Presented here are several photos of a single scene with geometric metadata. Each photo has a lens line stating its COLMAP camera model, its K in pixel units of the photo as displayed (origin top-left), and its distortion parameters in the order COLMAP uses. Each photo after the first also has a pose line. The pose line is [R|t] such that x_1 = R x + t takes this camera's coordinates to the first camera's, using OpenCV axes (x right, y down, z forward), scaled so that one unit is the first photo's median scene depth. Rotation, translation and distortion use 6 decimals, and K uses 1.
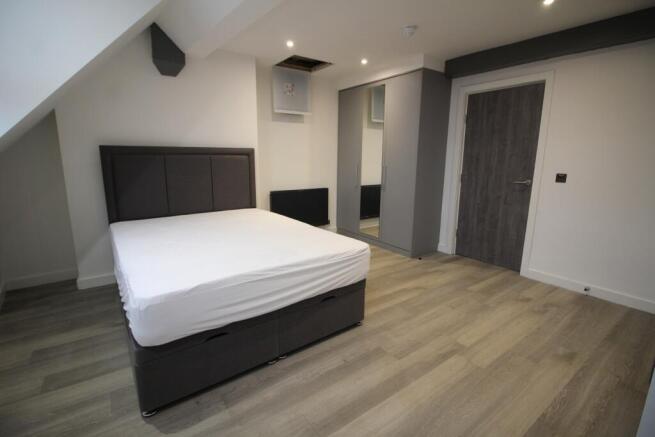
lens RADIAL K [[316.4, 0, 321.4], [0, 316.4, 212.6], [0, 0, 1]] dist [0.000196, -0.000426]
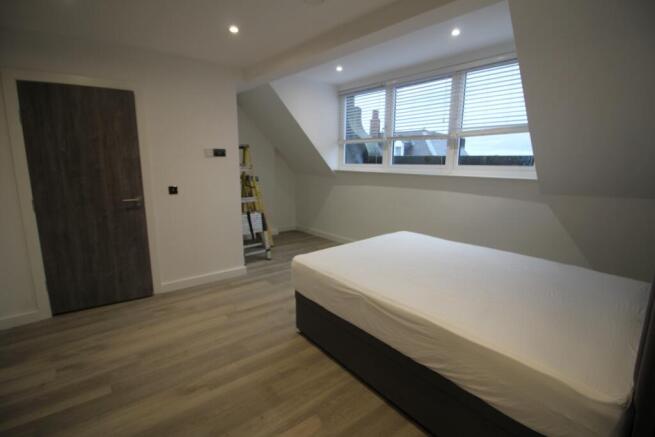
lens RADIAL K [[316.4, 0, 326.5], [0, 316.4, 222.0], [0, 0, 1]] dist [0.000196, -0.000426]
pose [[-0.999117, 0.006845, -0.041460, 0.072210], [-0.008975, 0.929112, 0.369690, -0.368024], [0.041052, 0.369736, -0.928230, 1.777358]]
